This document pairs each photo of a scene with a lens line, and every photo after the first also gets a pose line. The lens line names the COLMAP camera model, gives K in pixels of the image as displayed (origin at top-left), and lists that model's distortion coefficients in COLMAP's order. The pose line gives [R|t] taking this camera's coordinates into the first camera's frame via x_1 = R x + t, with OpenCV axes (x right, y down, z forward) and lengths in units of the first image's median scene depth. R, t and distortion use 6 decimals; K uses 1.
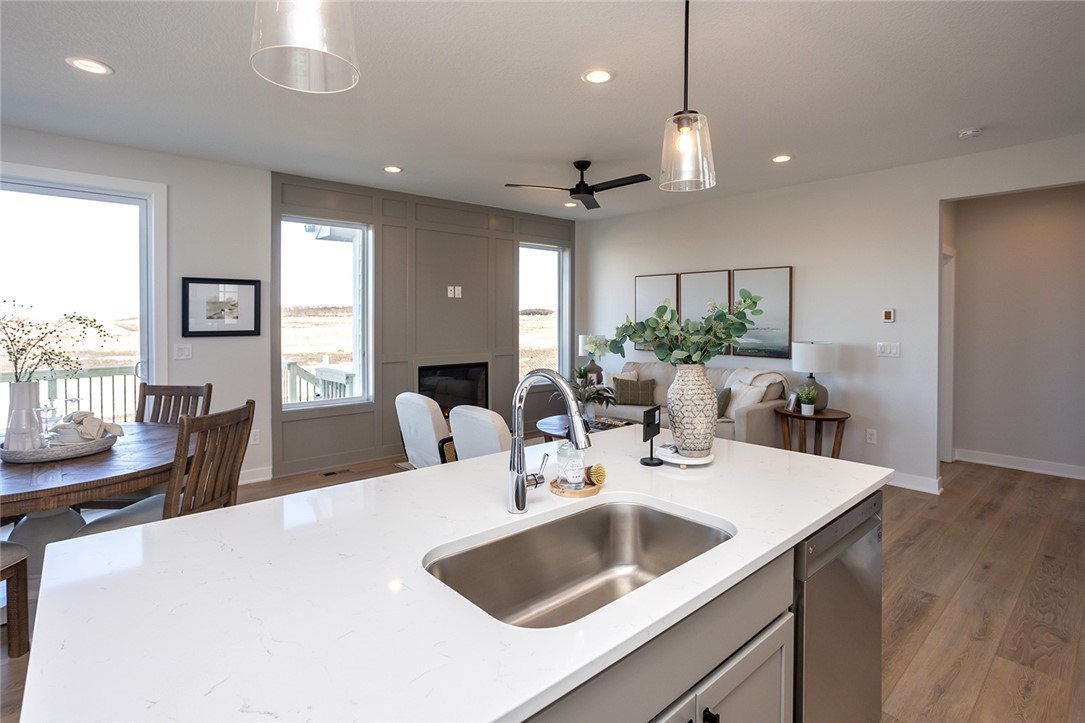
lens RADIAL K [[547.2, 0, 516.4], [0, 547.2, 319.0], [0, 0, 1]] dist [-0.026837, 0.012069]
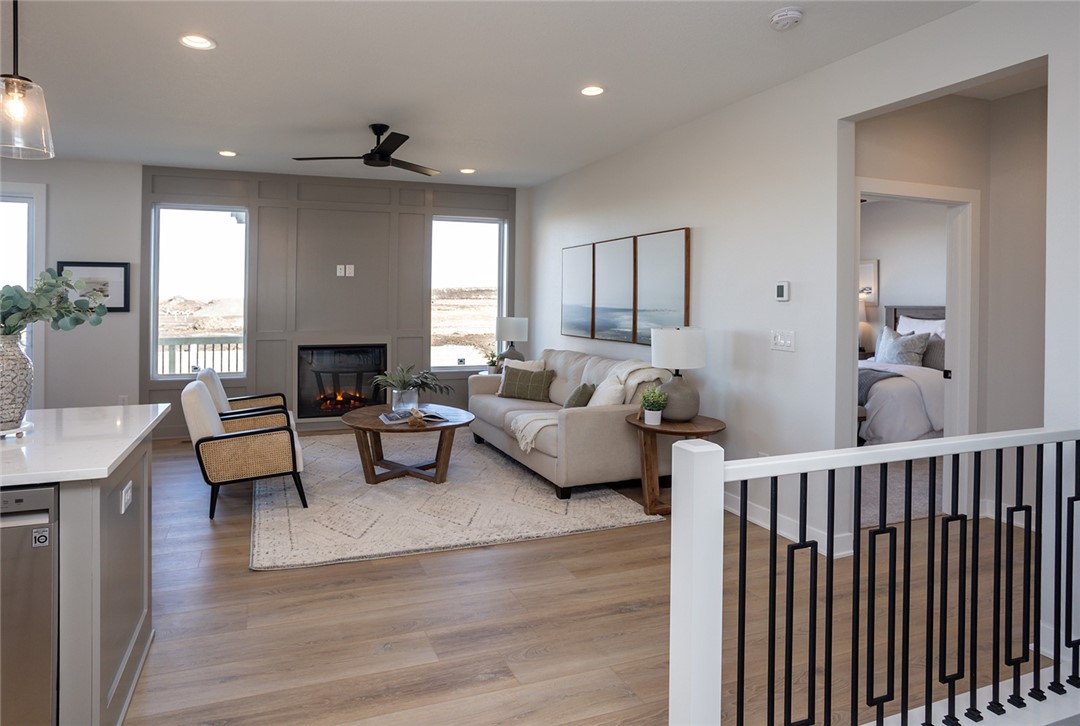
lens RADIAL K [[587.5, 0, 470.4], [0, 587.5, 296.0], [0, 0, 1]] dist [0.001536, 0.002893]
pose [[0.920698, -0.001652, -0.390271, 0.613329], [-0.002639, 0.999942, -0.010459, 0.008035], [0.390266, 0.010659, 0.920641, 0.147544]]
